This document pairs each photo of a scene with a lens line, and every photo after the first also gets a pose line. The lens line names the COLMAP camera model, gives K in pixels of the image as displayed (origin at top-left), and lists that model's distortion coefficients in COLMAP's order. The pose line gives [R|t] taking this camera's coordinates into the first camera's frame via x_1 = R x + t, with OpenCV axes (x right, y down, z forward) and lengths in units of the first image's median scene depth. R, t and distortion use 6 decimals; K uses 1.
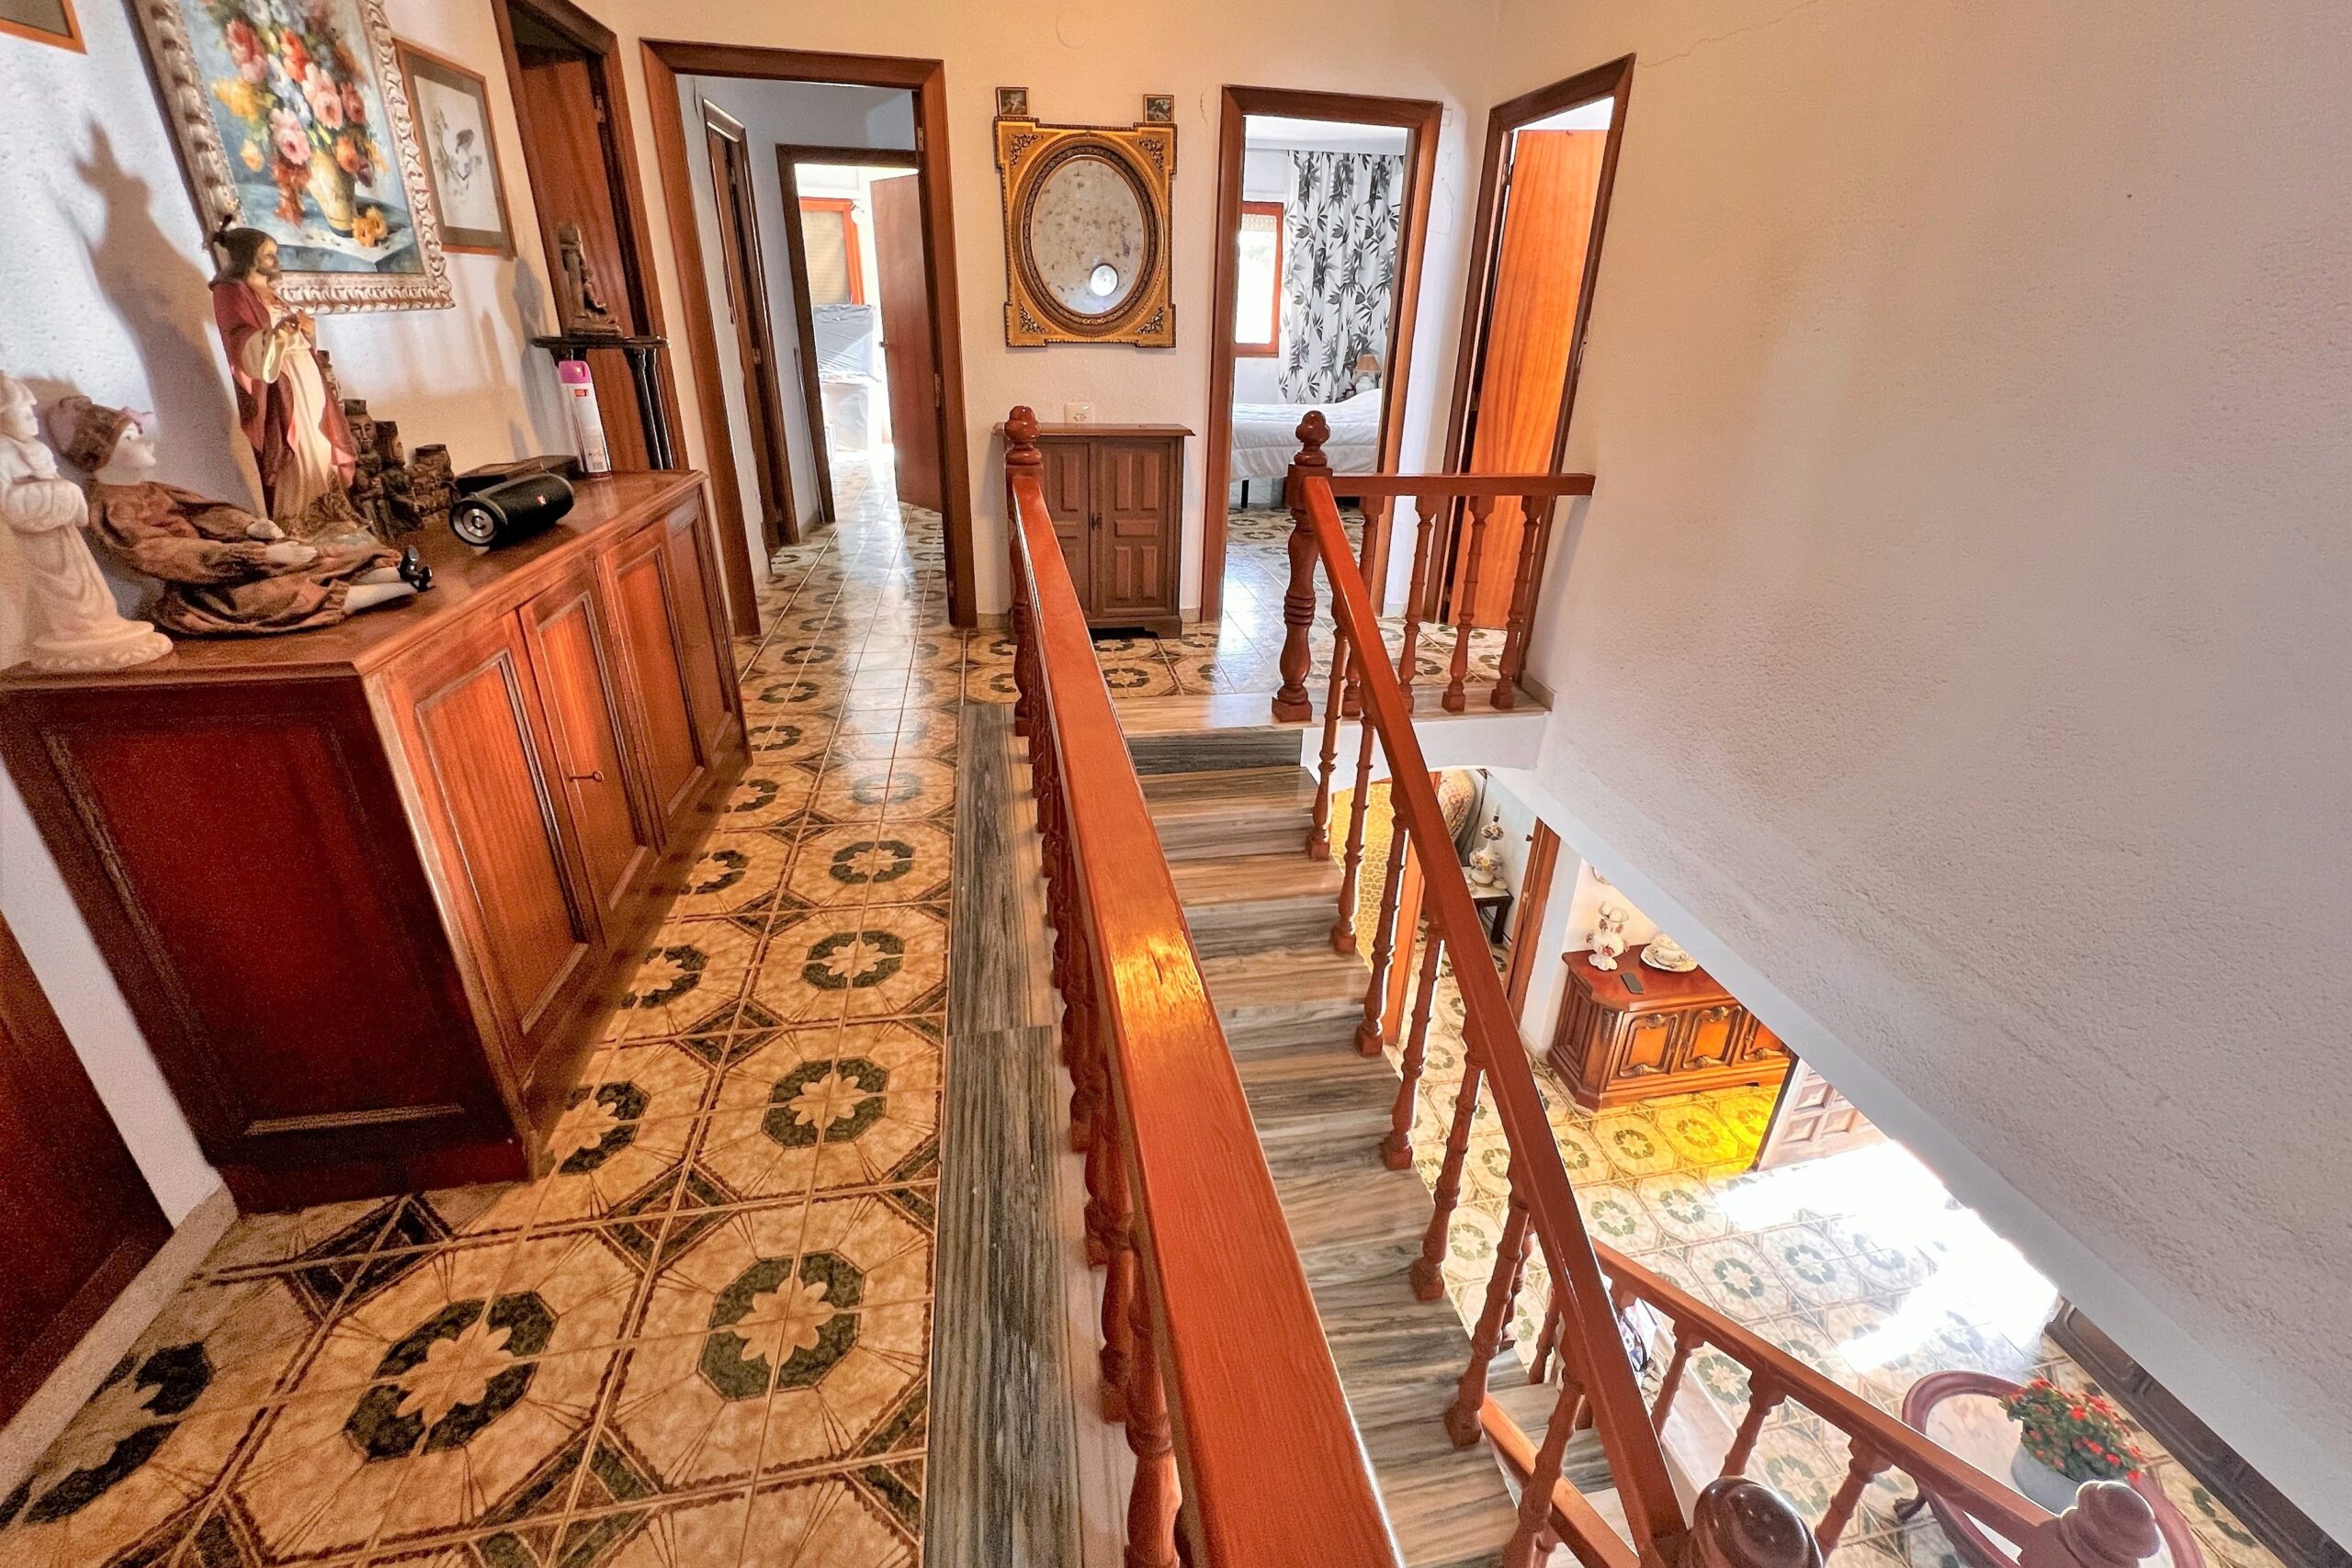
lens RADIAL K [[933.2, 0, 1188.1], [0, 933.2, 708.9], [0, 0, 1]] dist [-0.001548, -0.000152]
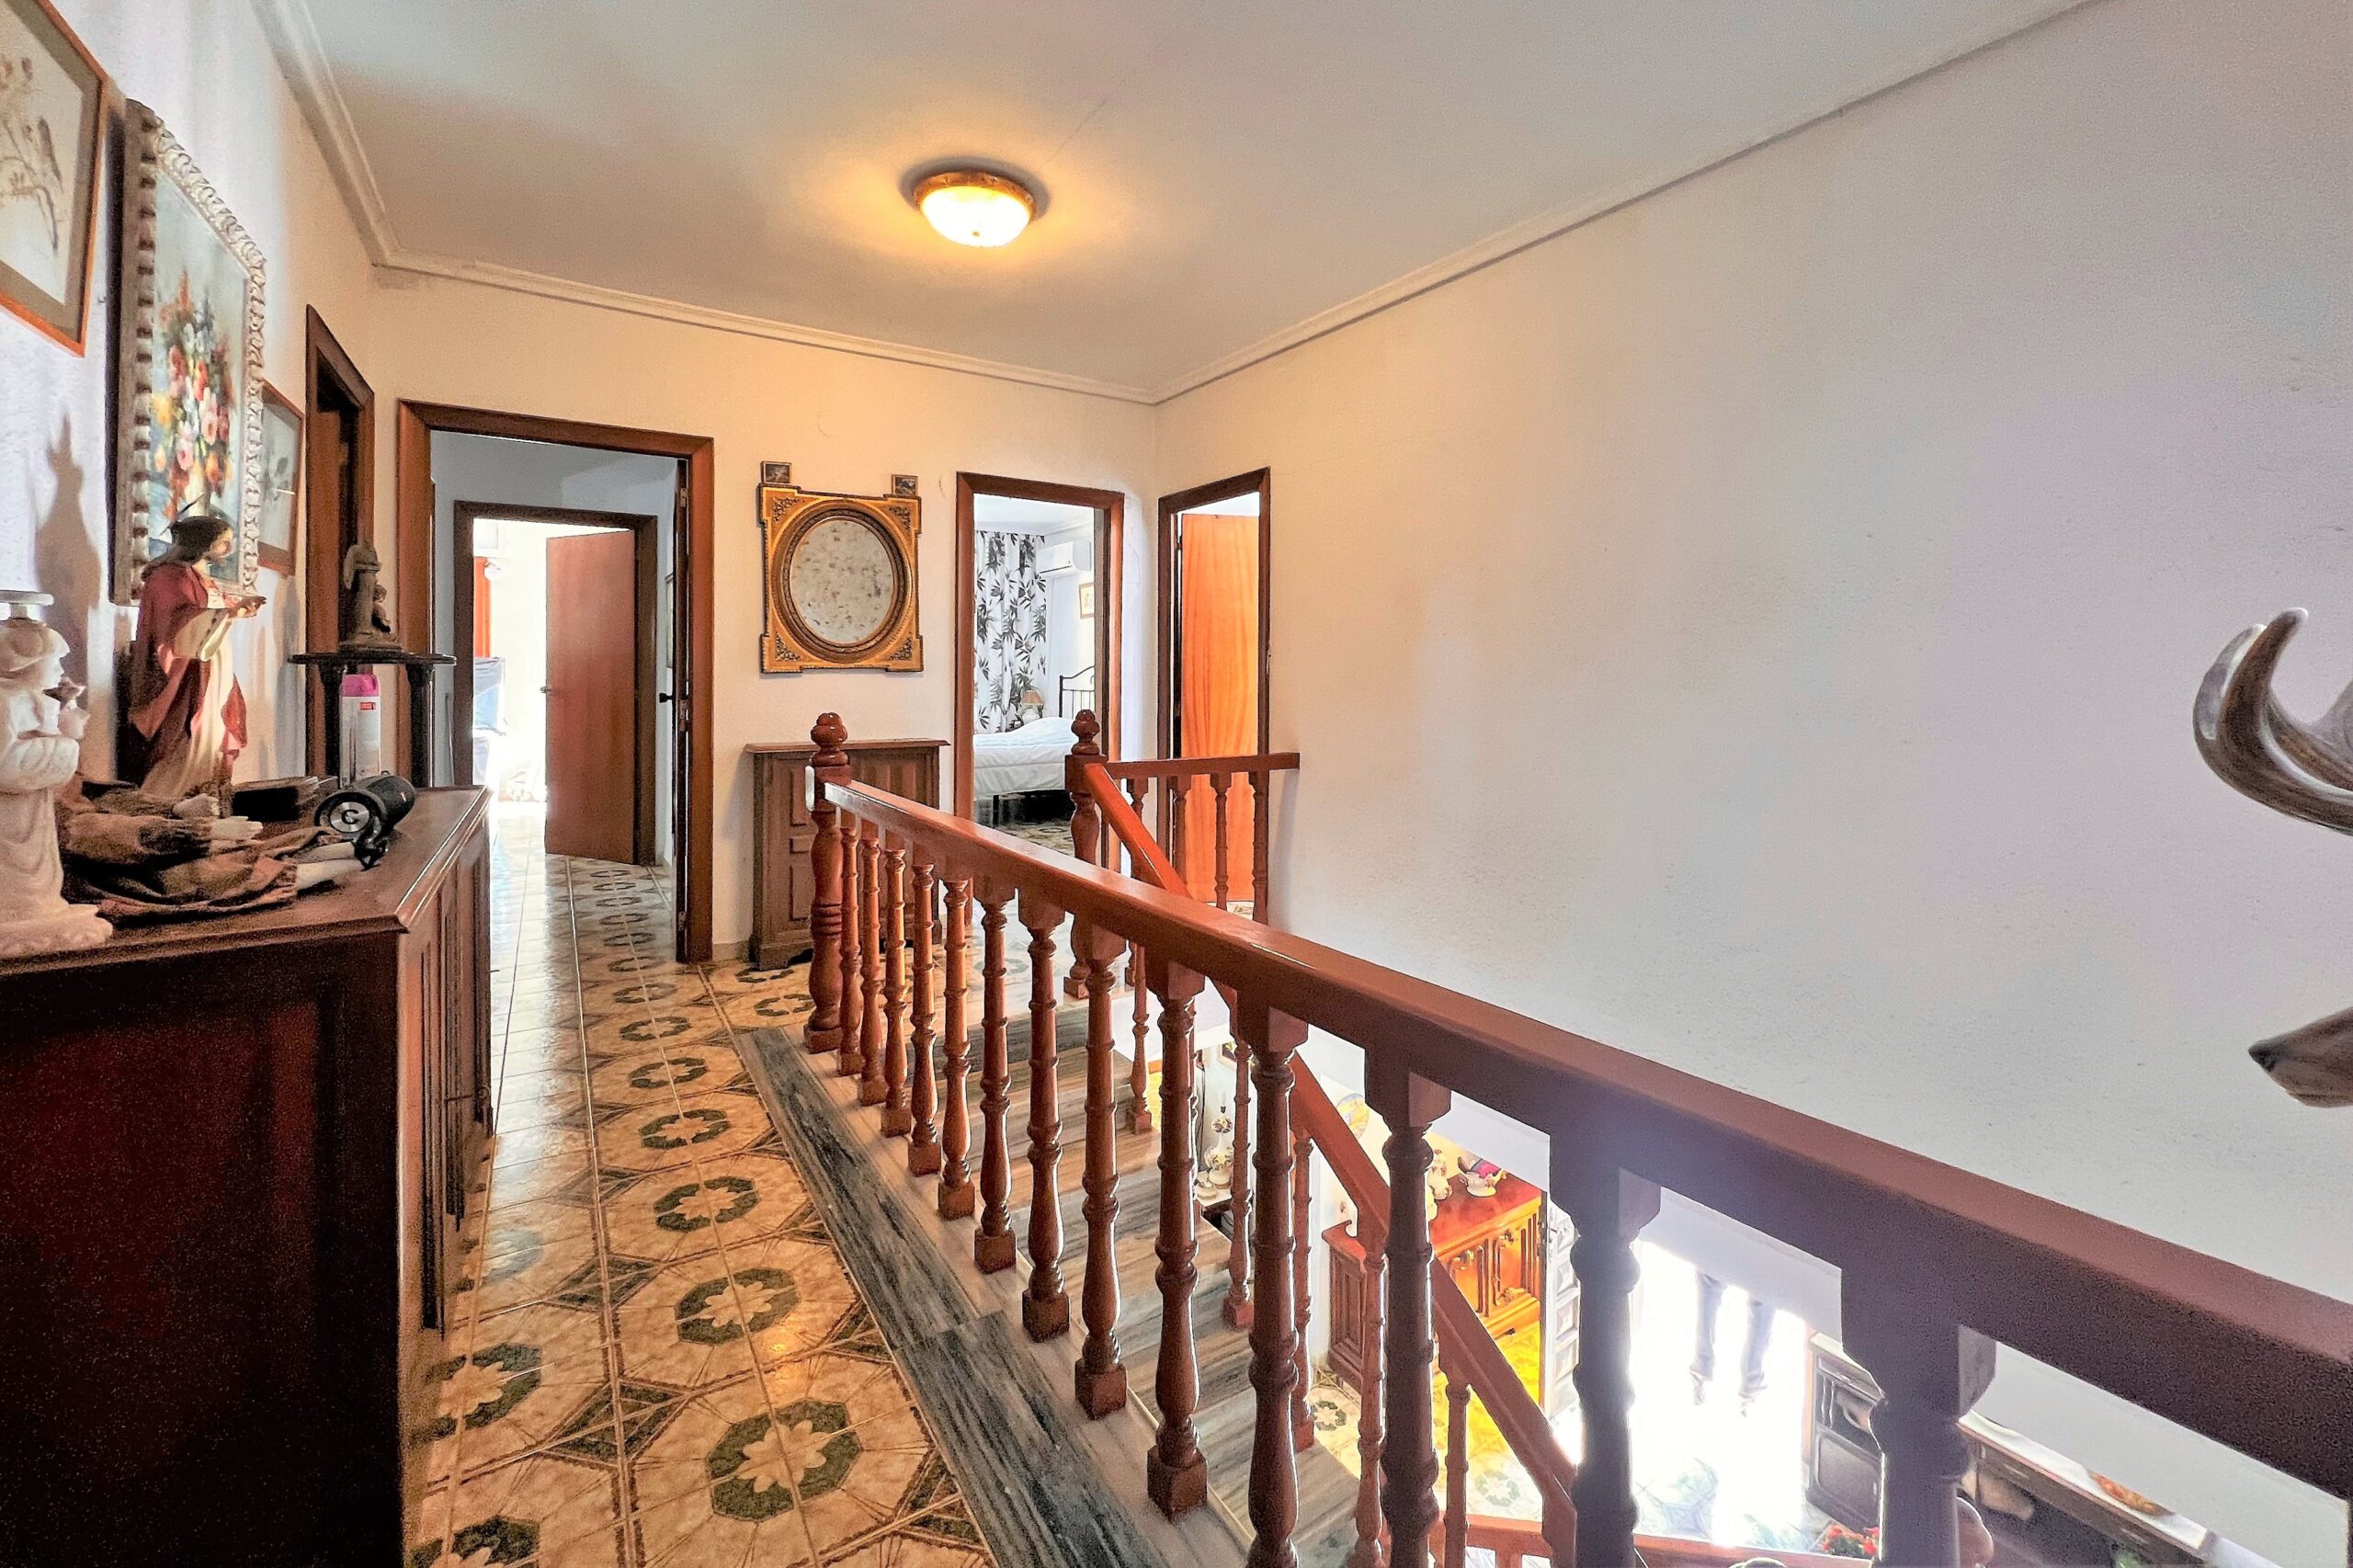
lens RADIAL K [[932.8, 0, 1165.8], [0, 932.8, 682.7], [0, 0, 1]] dist [-0.000995, -0.000311]
pose [[0.928683, -0.026480, 0.369929, -0.278871], [0.164173, 0.923752, -0.346020, 0.097162], [-0.332560, 0.382075, 0.862220, -0.075903]]
